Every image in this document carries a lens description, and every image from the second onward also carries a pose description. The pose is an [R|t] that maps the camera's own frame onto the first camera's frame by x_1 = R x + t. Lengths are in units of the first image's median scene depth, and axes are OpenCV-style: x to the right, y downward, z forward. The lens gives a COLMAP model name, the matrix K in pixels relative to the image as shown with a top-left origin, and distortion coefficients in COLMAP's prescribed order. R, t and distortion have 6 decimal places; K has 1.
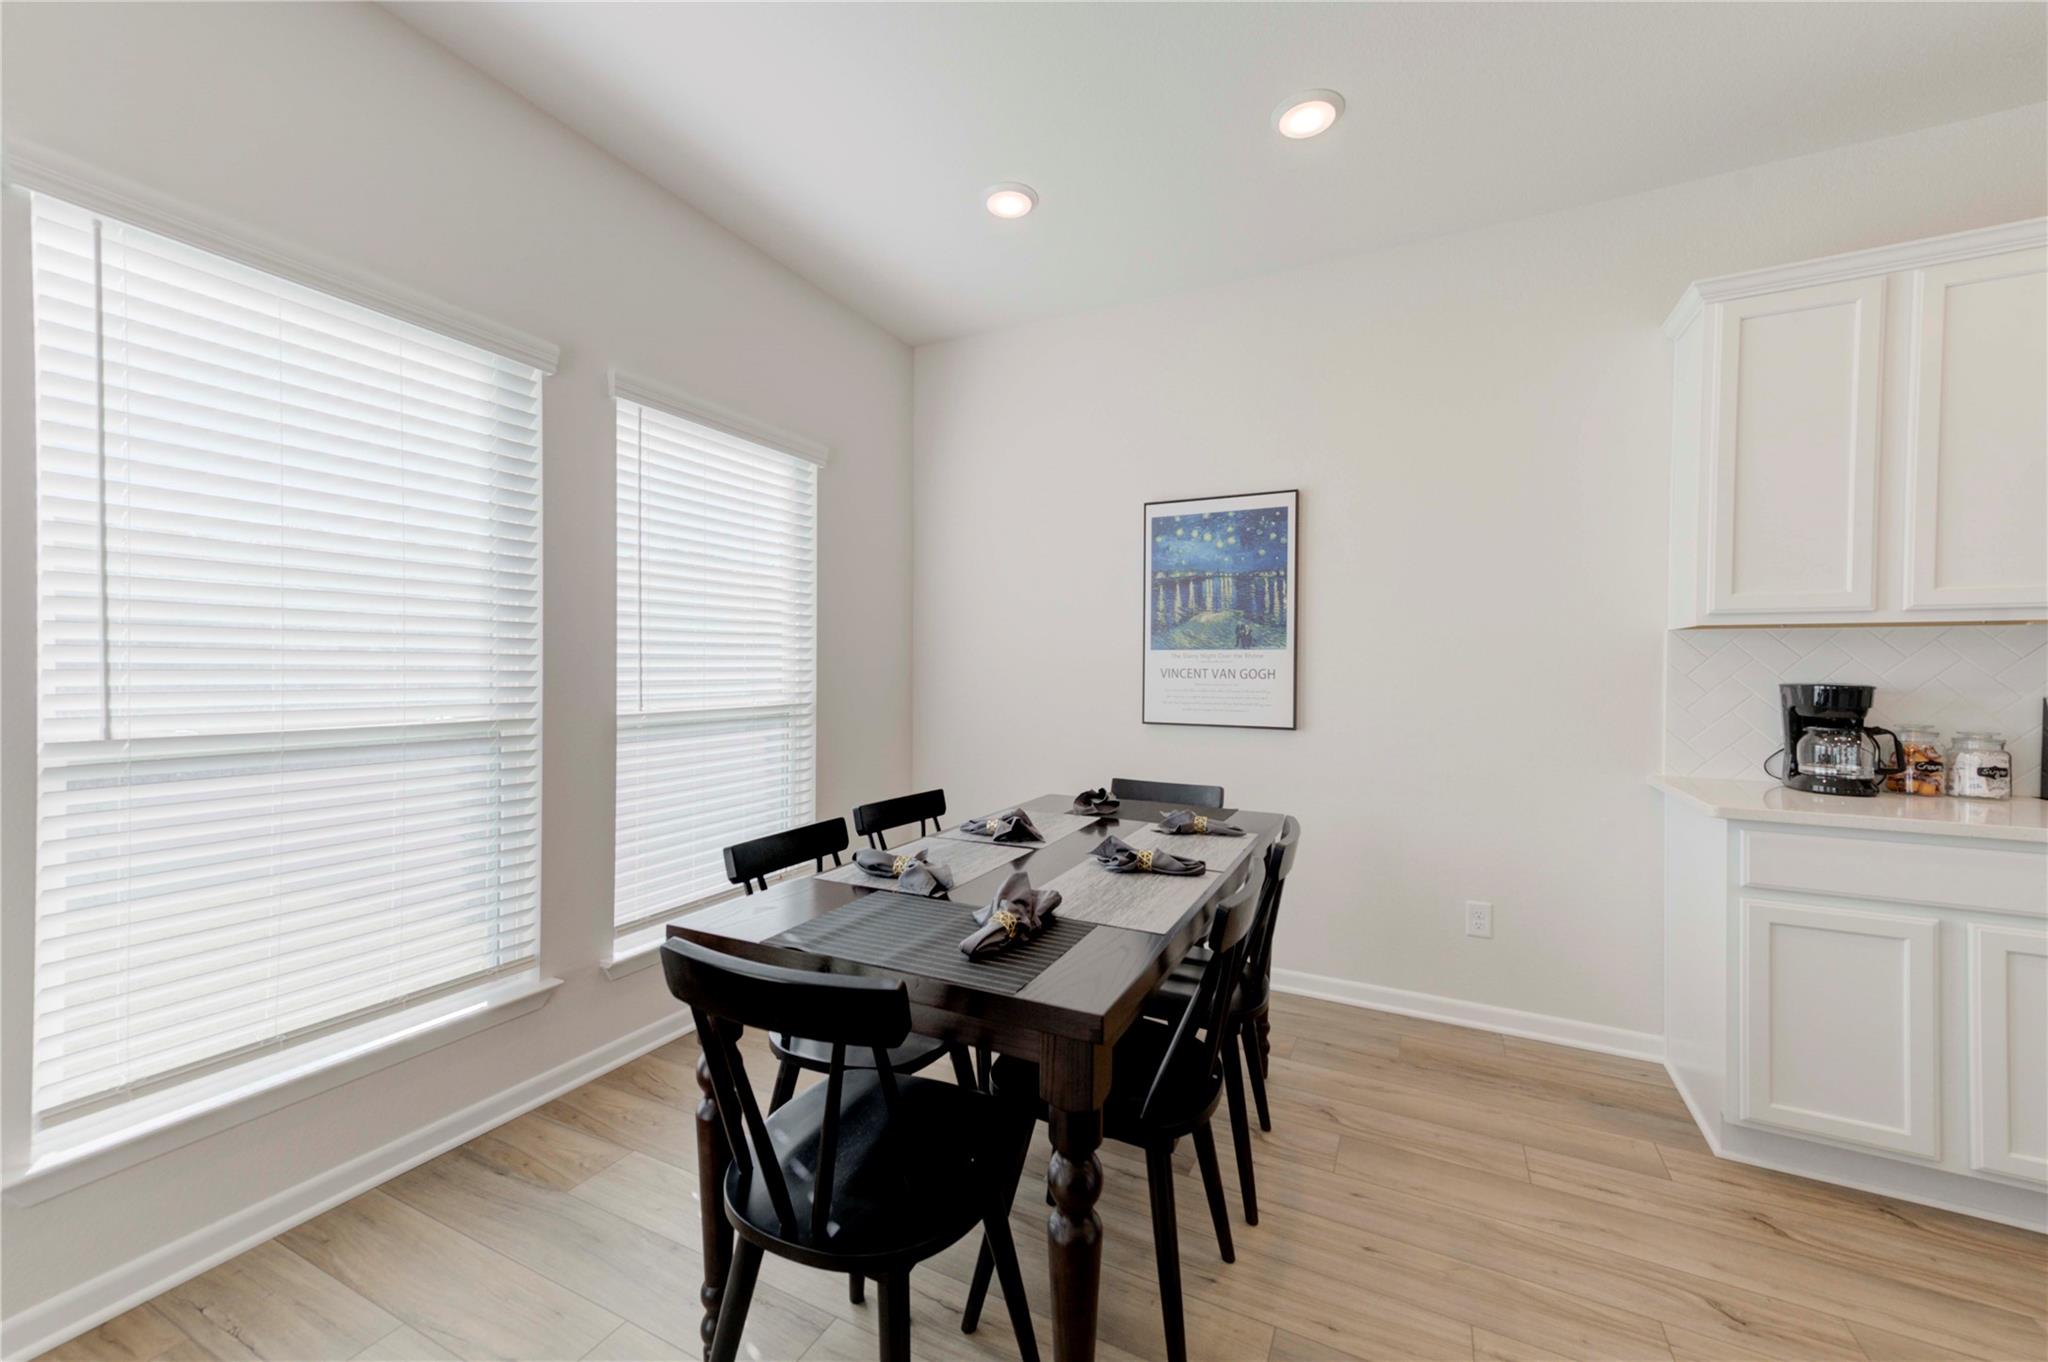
lens RADIAL K [[800.6, 0, 1029.8], [0, 800.6, 674.1], [0, 0, 1]] dist [0.023425, -0.000711]
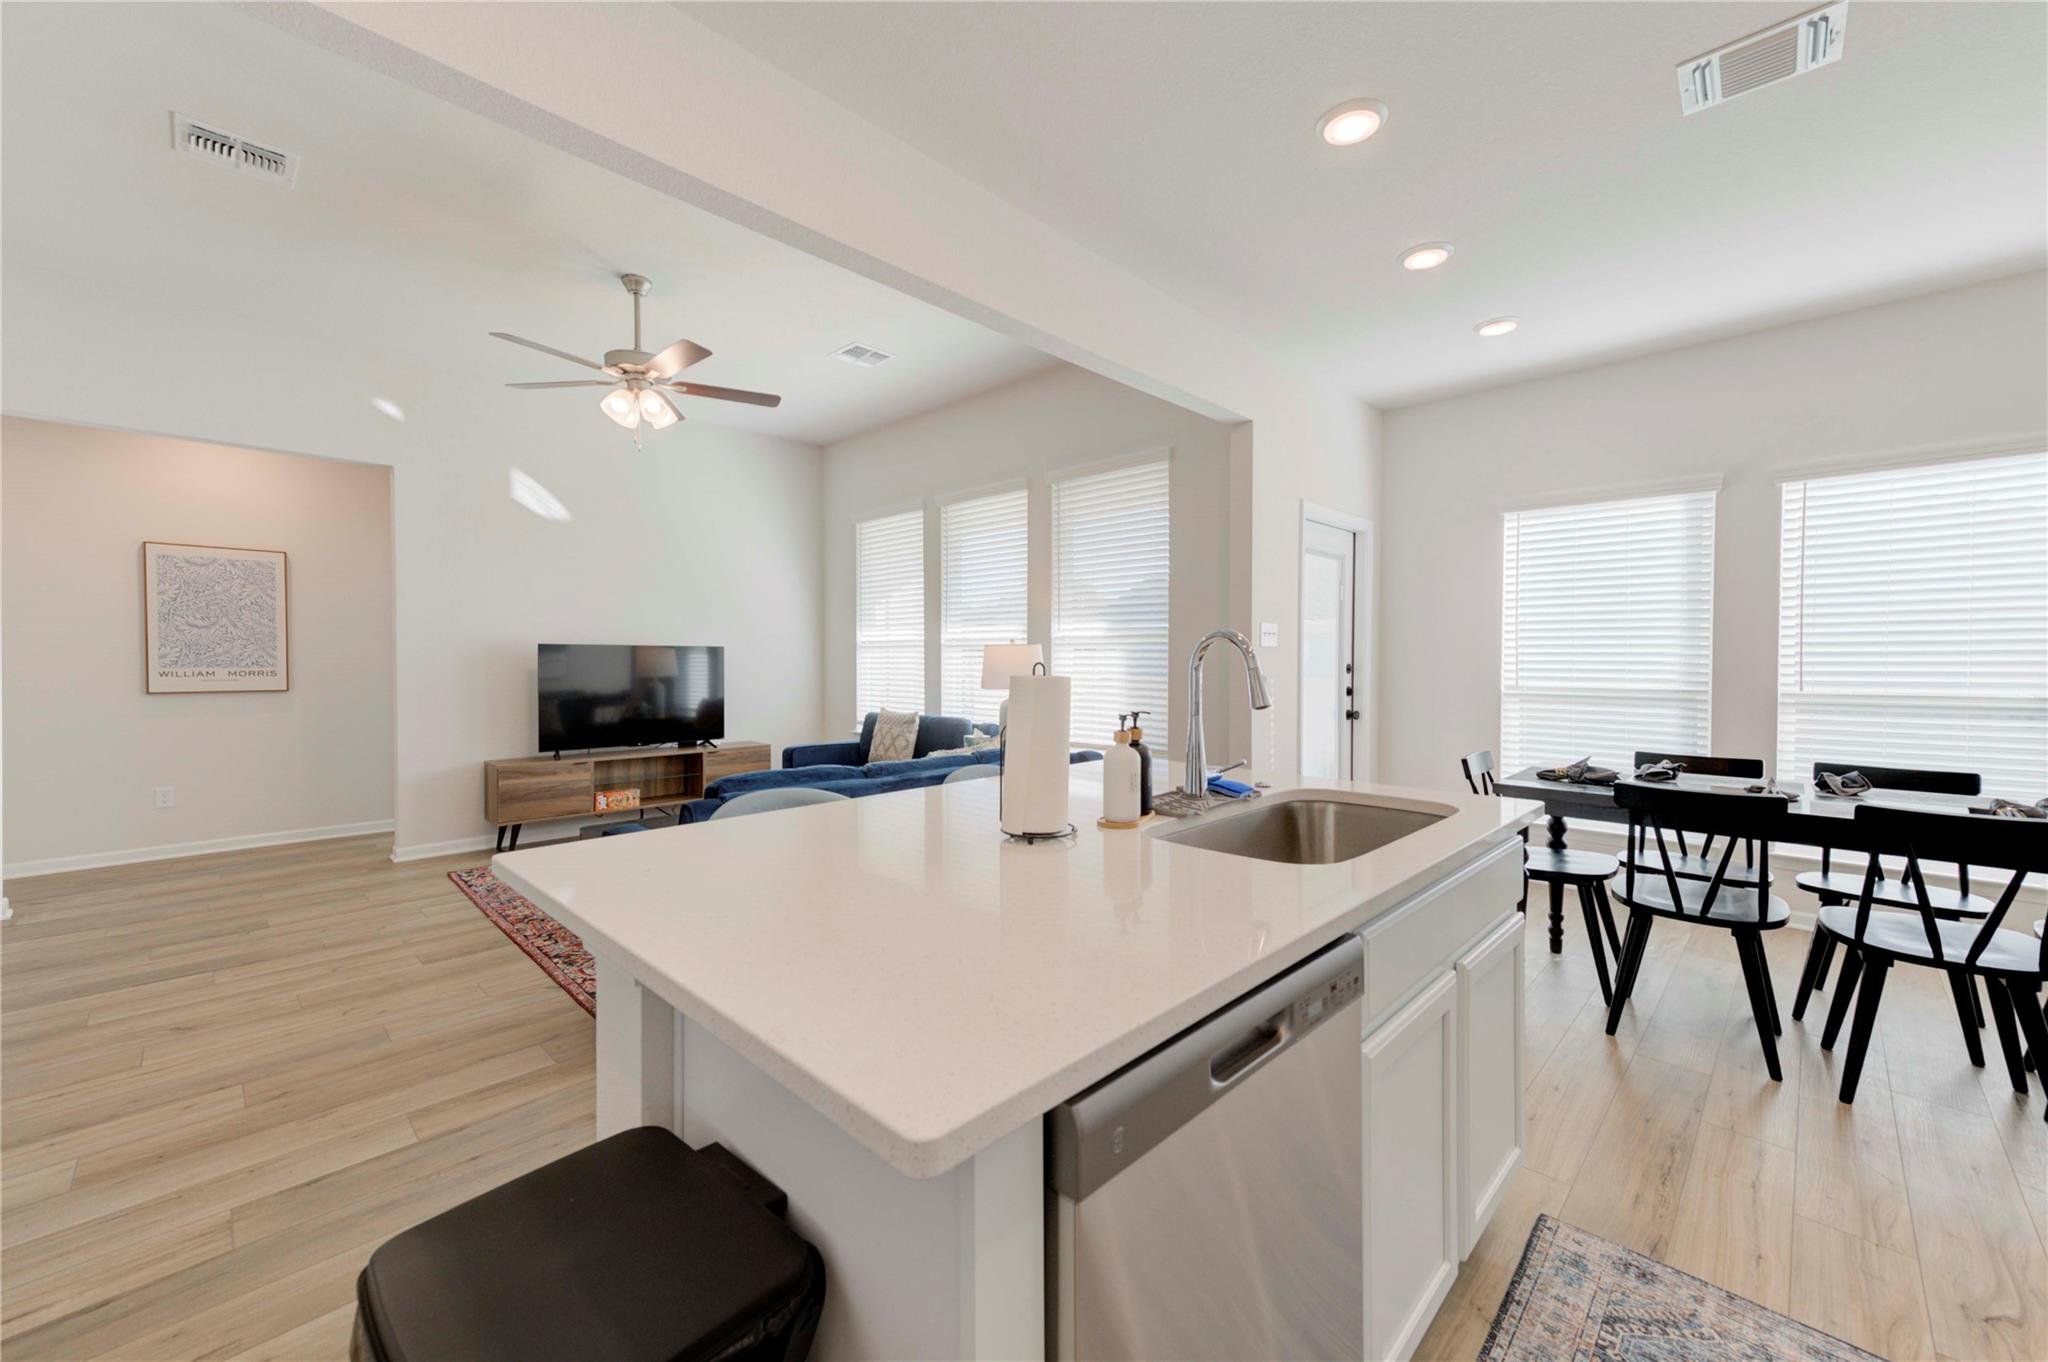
lens RADIAL K [[800.6, 0, 1029.4], [0, 800.6, 676.3], [0, 0, 1]] dist [0.023425, -0.000711]
pose [[-0.308135, 0.012824, -0.951256, 1.388659], [-0.012431, 0.999769, 0.017505, 0.009878], [0.951261, 0.017219, -0.307904, 0.139280]]
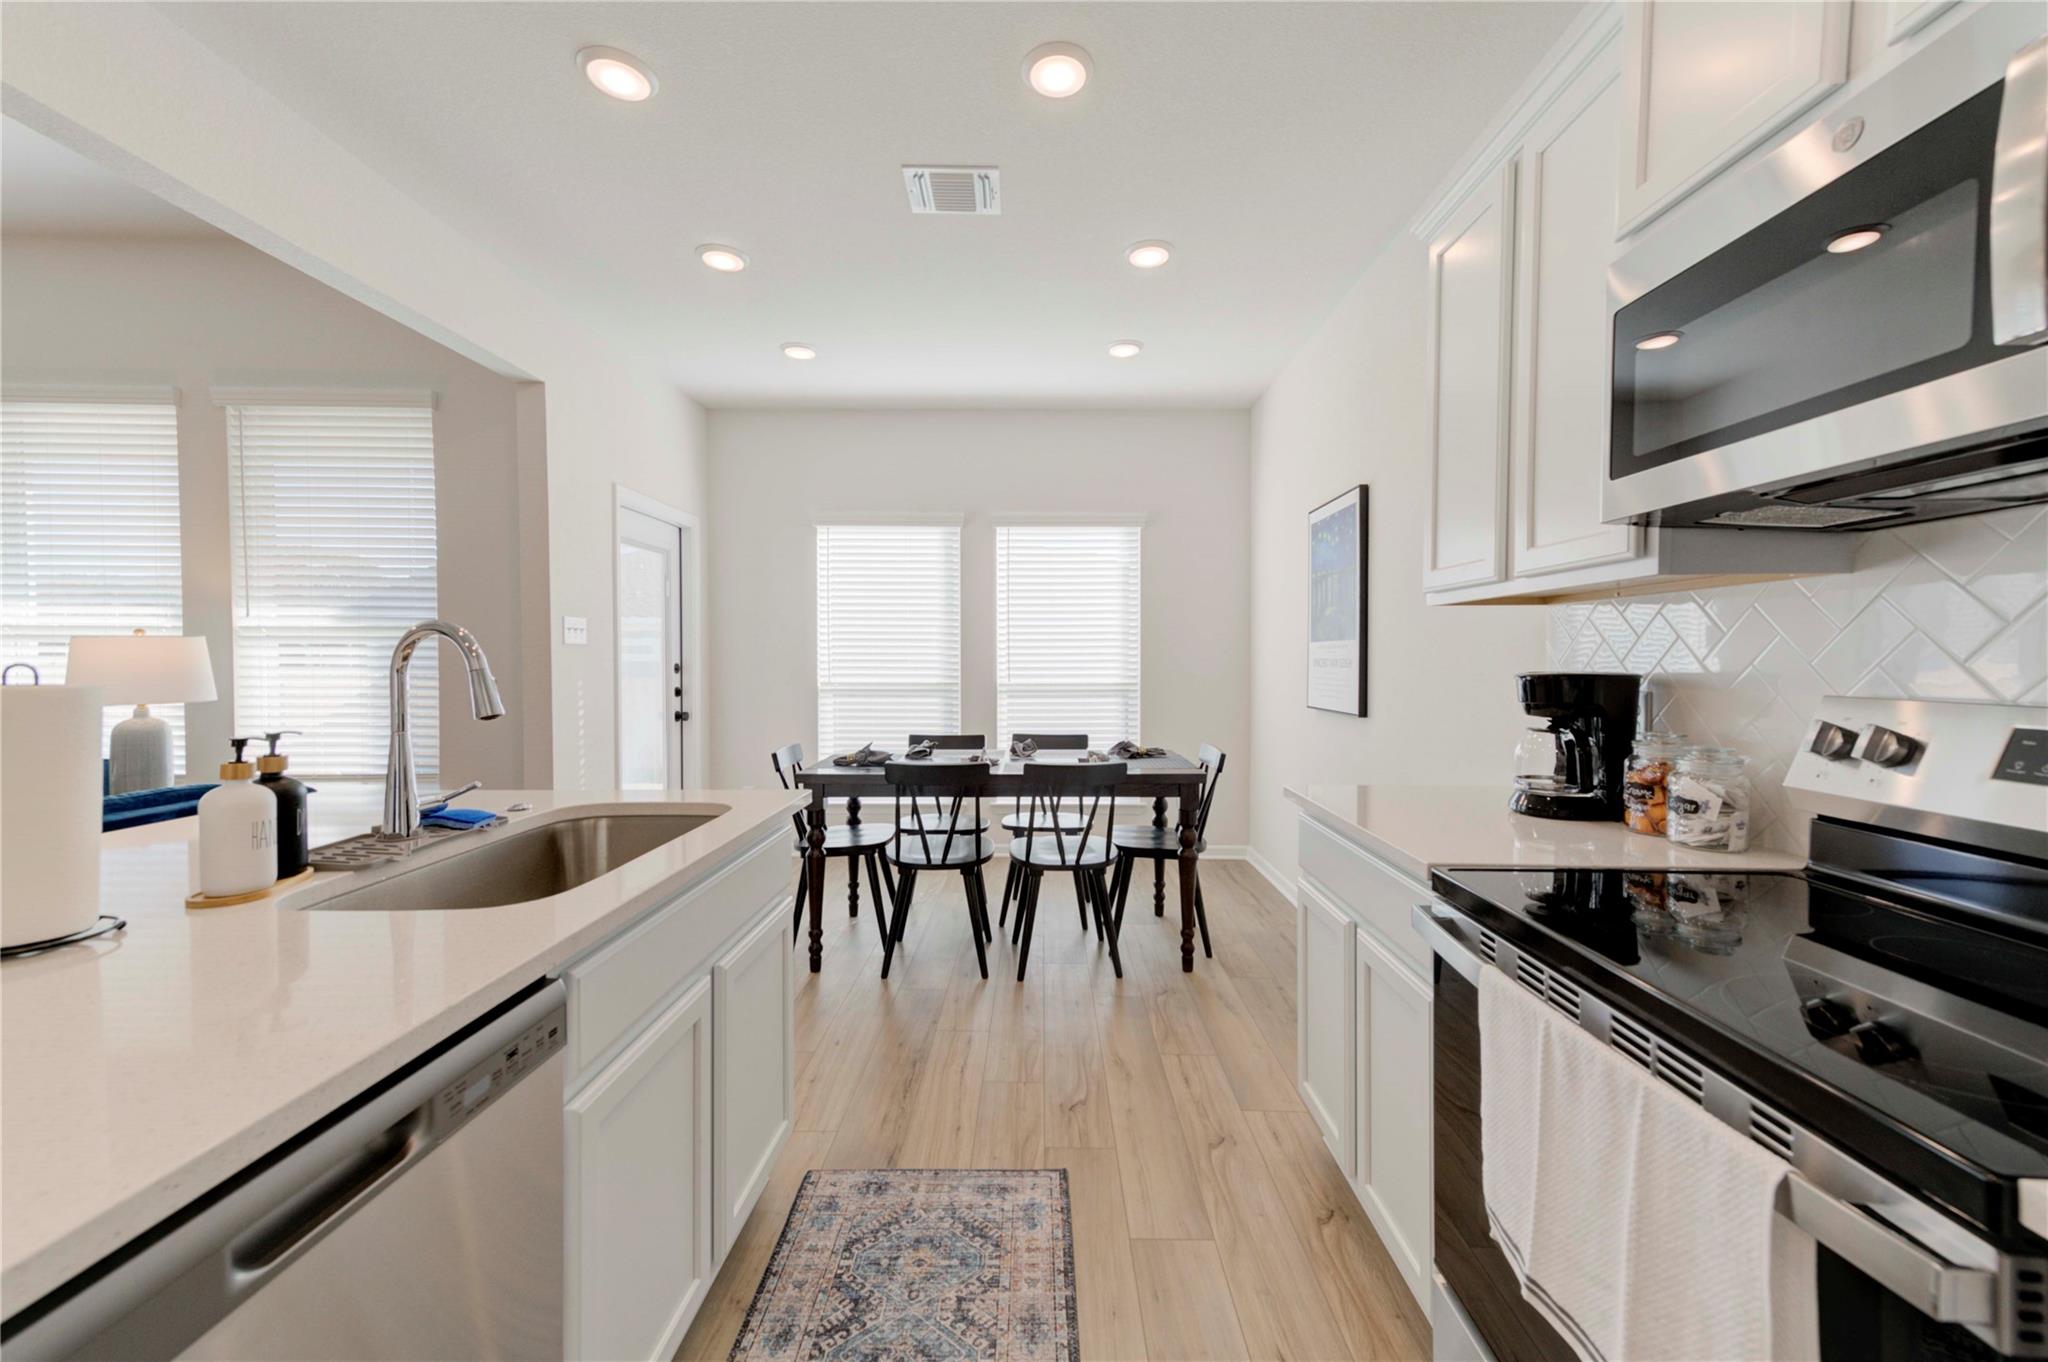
lens RADIAL K [[800.6, 0, 1036.0], [0, 800.6, 676.7], [0, 0, 1]] dist [0.023425, -0.000711]
pose [[0.434510, 0.013214, -0.900570, 1.353932], [-0.005283, 0.999913, 0.012122, 0.008787], [0.900651, -0.000509, 0.434542, 0.216714]]
